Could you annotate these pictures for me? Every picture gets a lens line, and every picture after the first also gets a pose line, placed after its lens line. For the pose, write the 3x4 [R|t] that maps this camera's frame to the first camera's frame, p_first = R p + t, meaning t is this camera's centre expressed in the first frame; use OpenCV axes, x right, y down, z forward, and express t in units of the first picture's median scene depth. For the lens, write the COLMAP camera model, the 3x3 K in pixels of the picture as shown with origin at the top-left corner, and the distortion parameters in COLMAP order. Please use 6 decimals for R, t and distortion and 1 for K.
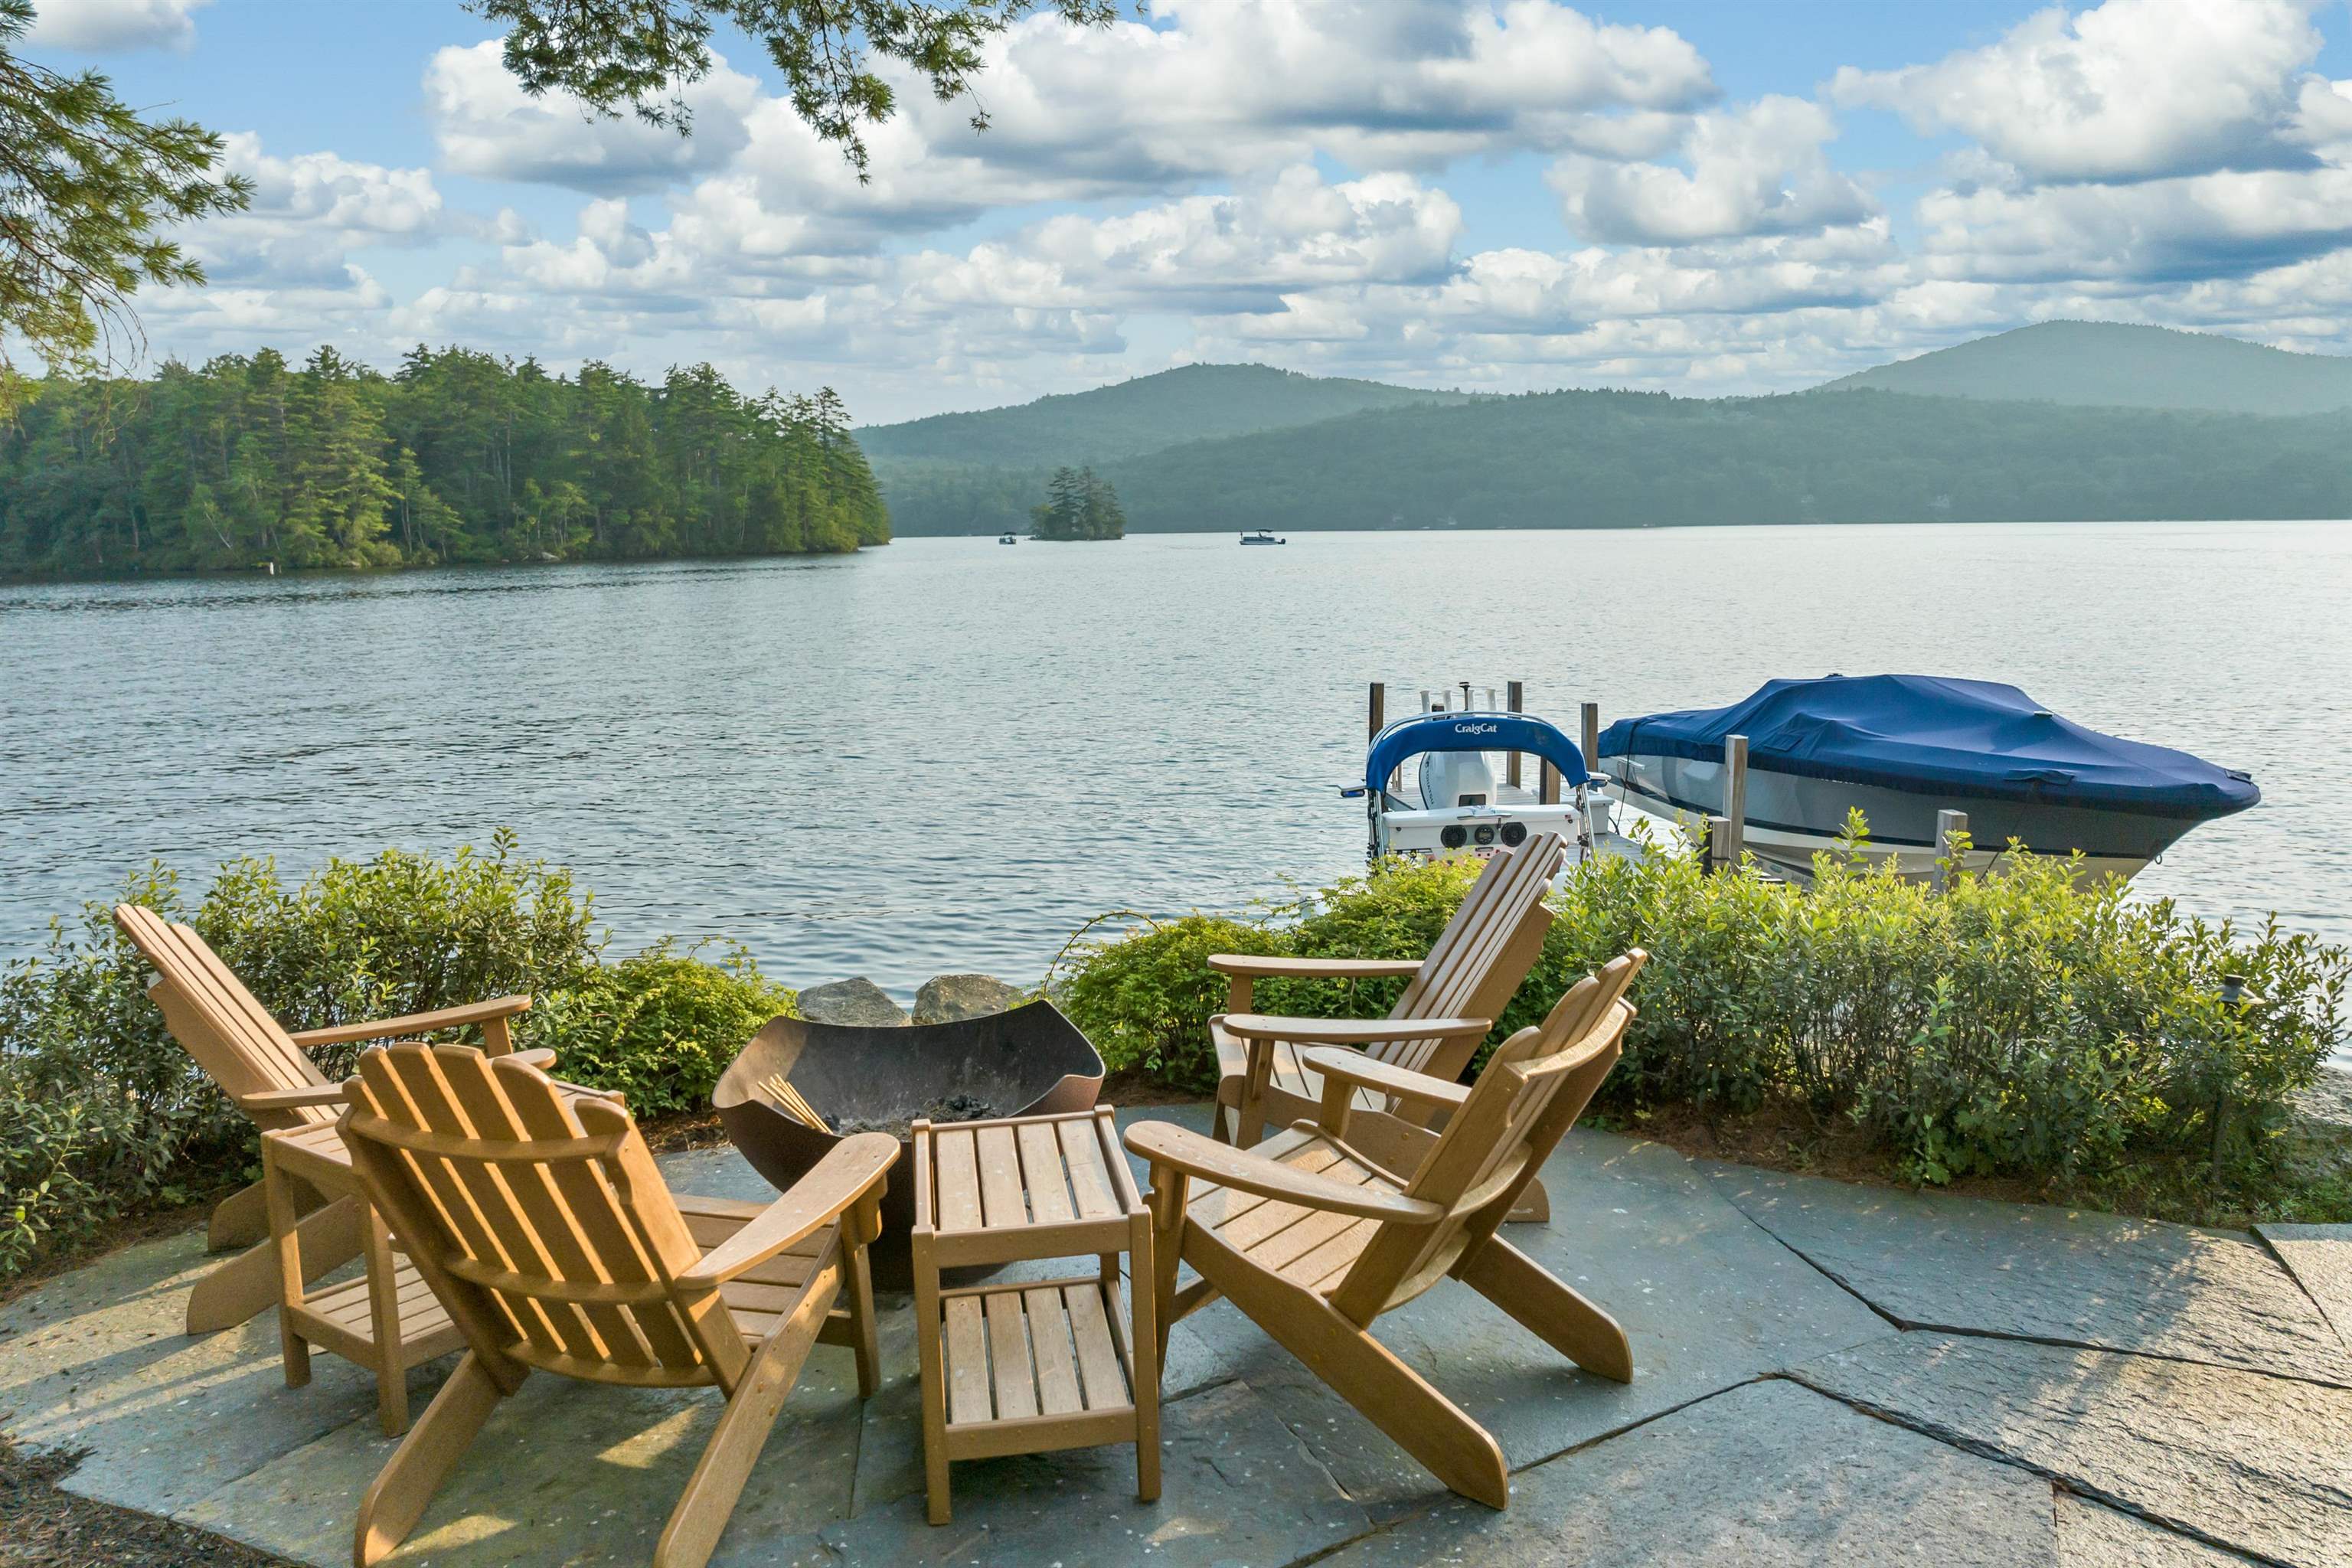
lens RADIAL K [[1739.4, 0, 1180.1], [0, 1739.4, 580.5], [0, 0, 1]] dist [-0.042448, 0.005133]
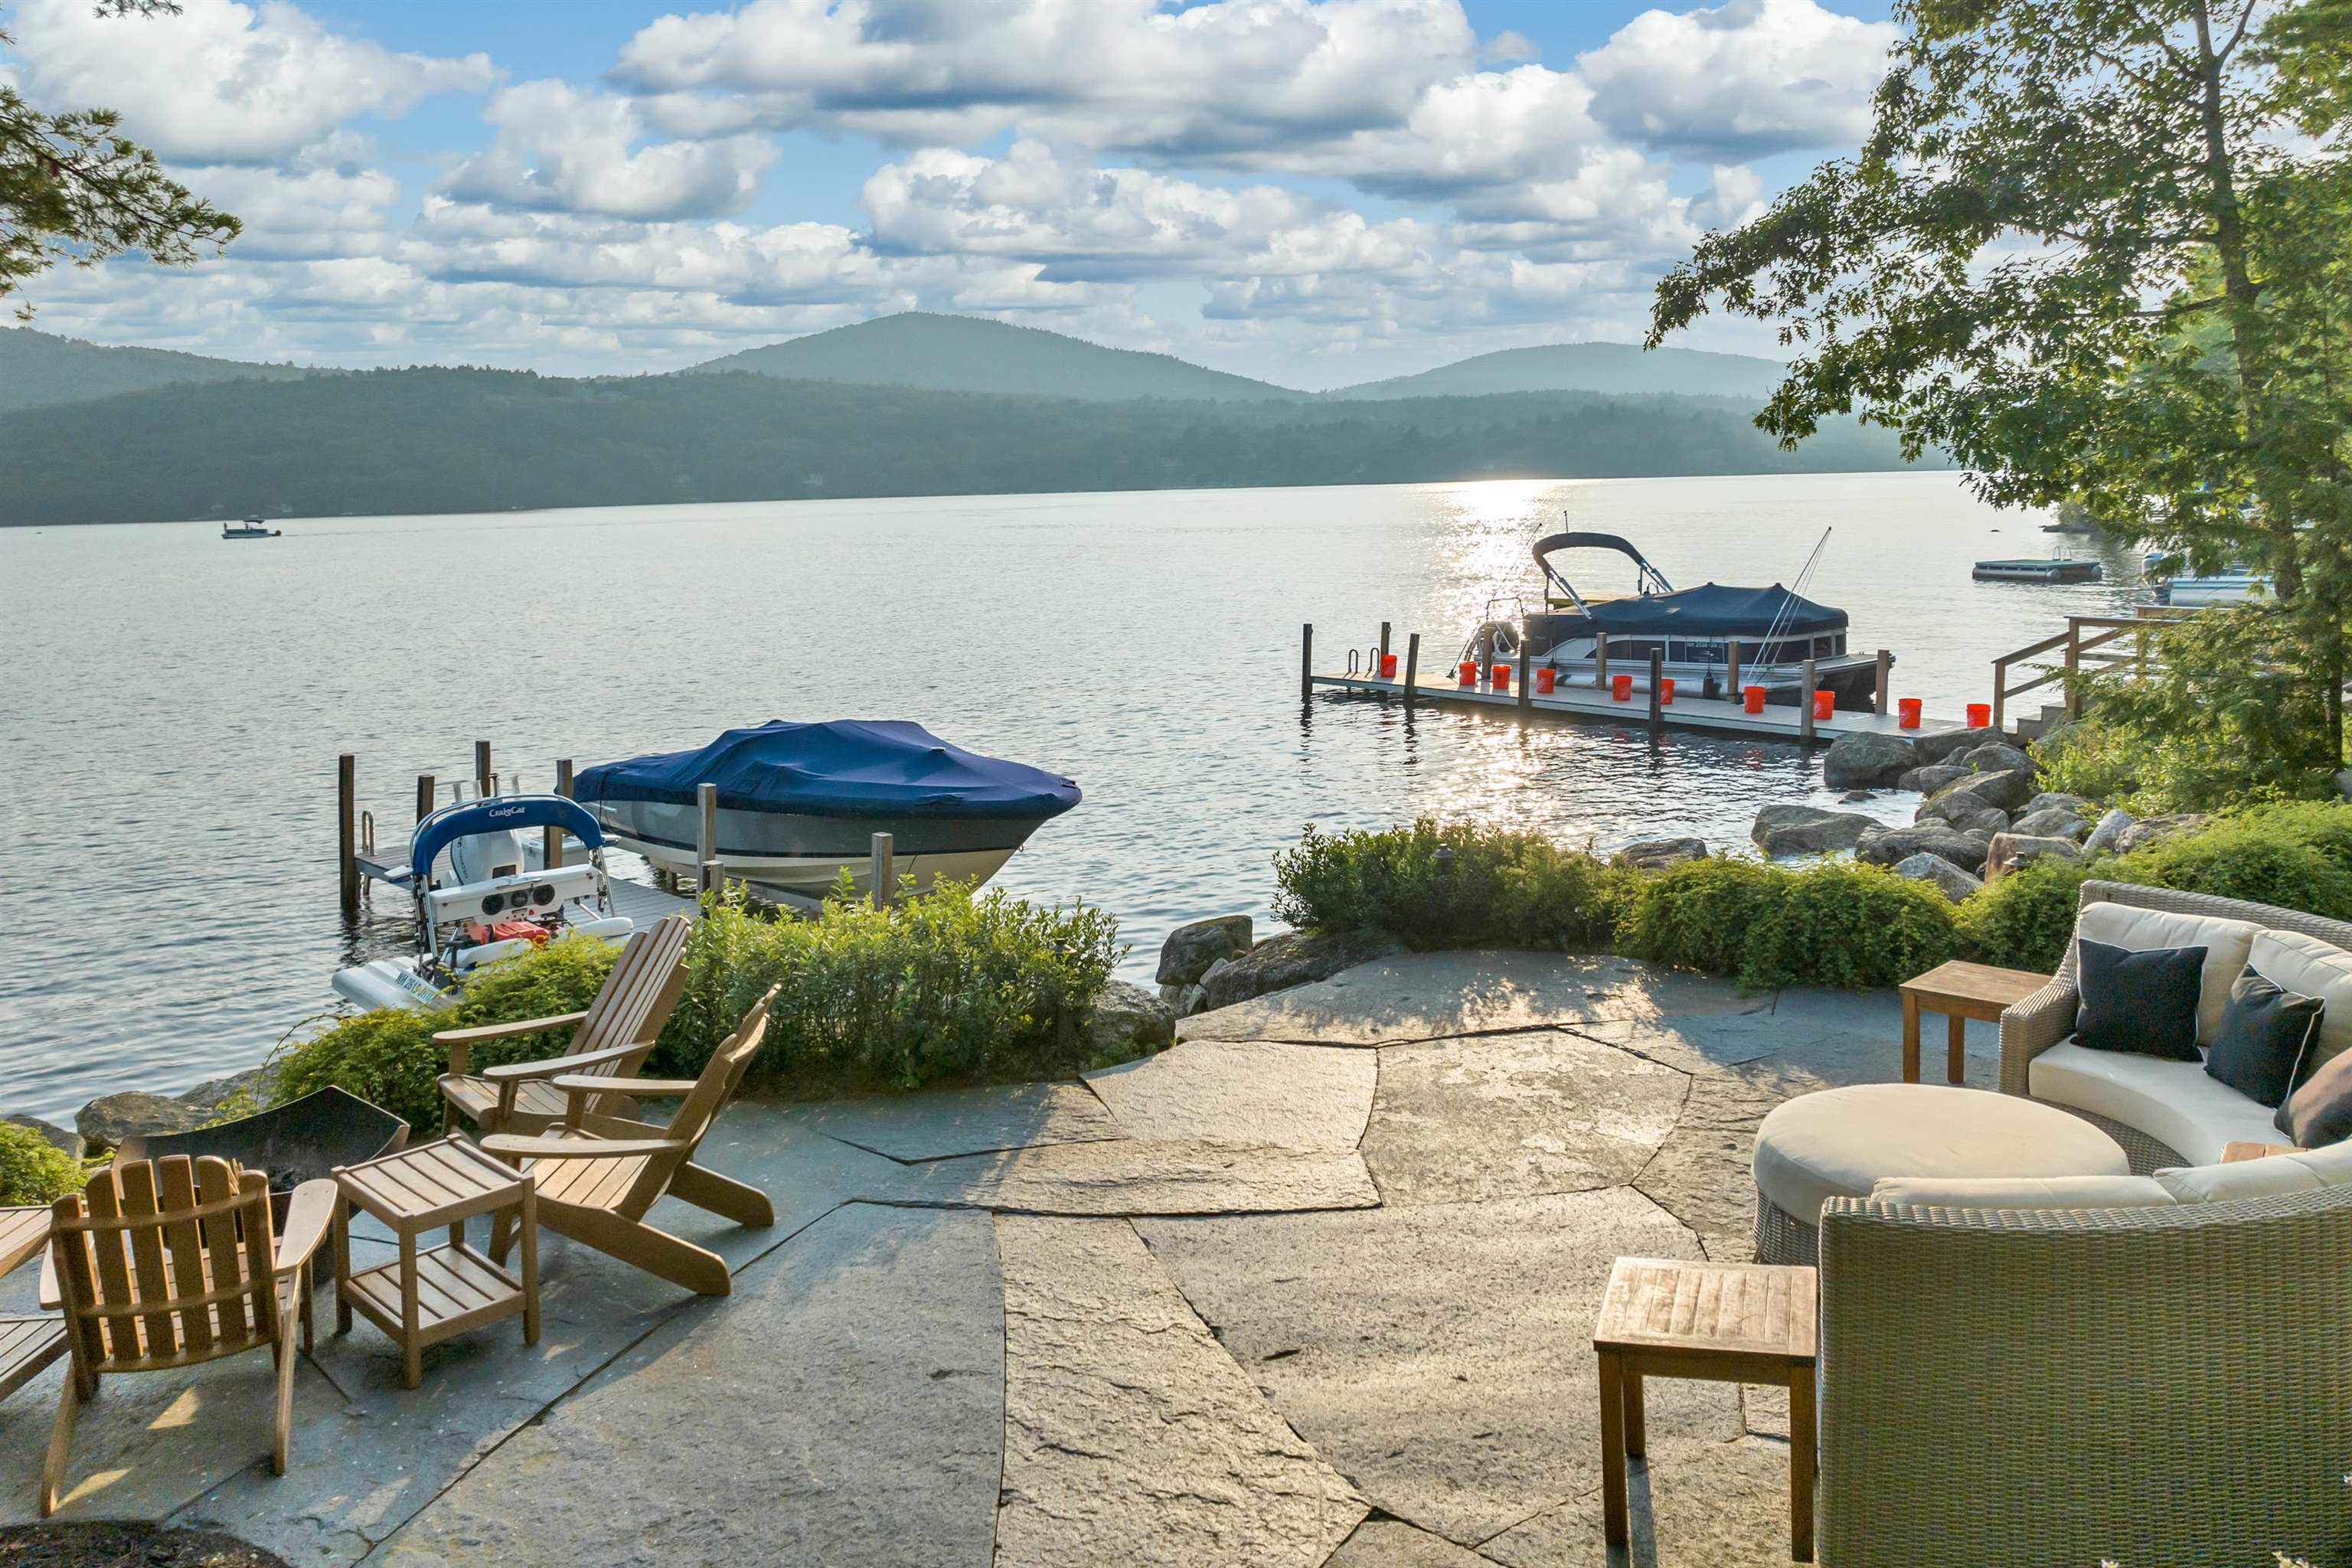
lens RADIAL K [[1734.2, 0, 1146.0], [0, 1734.2, 691.7], [0, 0, 1]] dist [-0.042252, -0.005510]
pose [[0.825987, -0.081344, 0.557789, -0.286056], [0.048265, 0.996105, 0.073794, -0.150064], [-0.561619, -0.034031, 0.826696, -0.517510]]
